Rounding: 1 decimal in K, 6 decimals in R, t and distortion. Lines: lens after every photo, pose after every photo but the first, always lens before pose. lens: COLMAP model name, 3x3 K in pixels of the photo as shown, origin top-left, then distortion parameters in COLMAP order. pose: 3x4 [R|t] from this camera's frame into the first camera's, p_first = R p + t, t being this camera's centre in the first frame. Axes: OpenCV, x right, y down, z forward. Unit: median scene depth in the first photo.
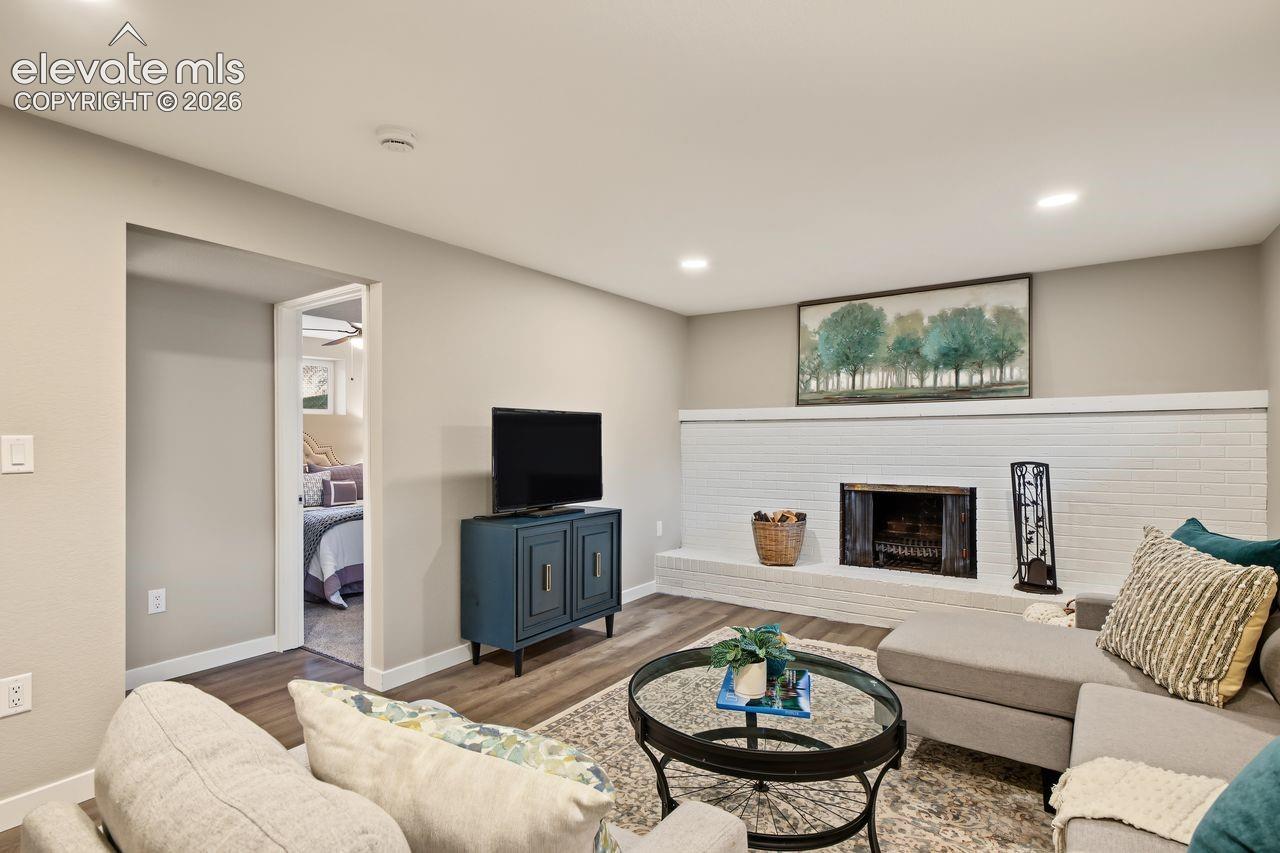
lens RADIAL K [[649.3, 0, 635.6], [0, 649.3, 431.7], [0, 0, 1]] dist [0.006677, 0.000757]
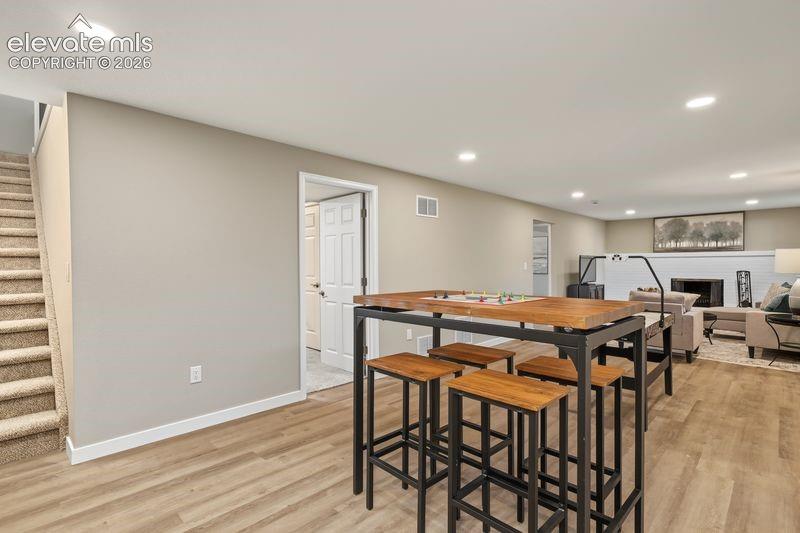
lens RADIAL K [[376.9, 0, 403.4], [0, 376.9, 266.3], [0, 0, 1]] dist [-0.005325, -0.000757]
pose [[0.982115, 0.000286, -0.188280, -0.626660], [0.002229, 0.999911, 0.013145, -0.003144], [0.188267, -0.013330, 0.982027, -1.024262]]
